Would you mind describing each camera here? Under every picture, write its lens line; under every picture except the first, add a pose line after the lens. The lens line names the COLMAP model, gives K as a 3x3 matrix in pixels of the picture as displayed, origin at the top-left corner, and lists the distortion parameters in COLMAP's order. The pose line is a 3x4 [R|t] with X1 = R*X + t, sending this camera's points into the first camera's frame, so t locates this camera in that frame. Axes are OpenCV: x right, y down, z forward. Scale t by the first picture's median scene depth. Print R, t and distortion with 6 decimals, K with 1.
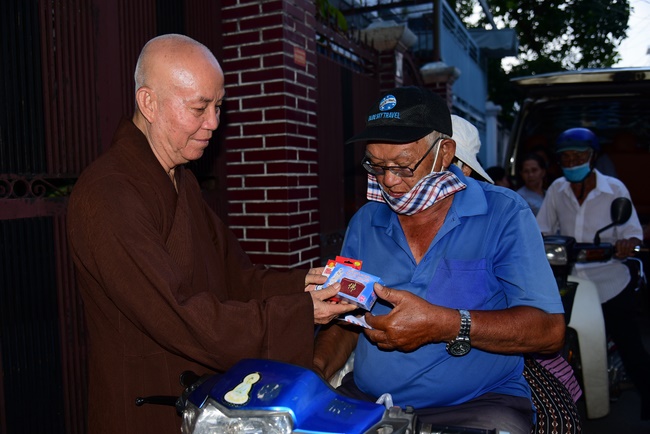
lens RADIAL K [[608.7, 0, 325.0], [0, 608.7, 217.0], [0, 0, 1]] dist [-0.011328, 0.020068]
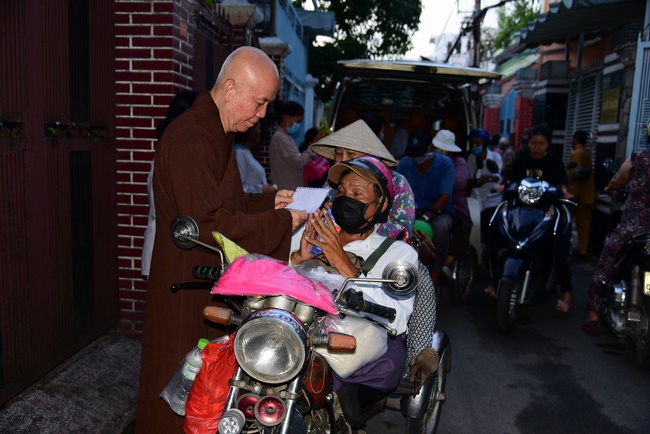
lens RADIAL K [[609.7, 0, 325.0], [0, 609.7, 217.0], [0, 0, 1]] dist [0.001490, -0.002729]
pose [[0.942521, 0.018717, 0.333621, -0.076766], [-0.040597, 0.997448, 0.058732, 0.008311], [-0.331671, -0.068900, 0.940876, -0.101161]]
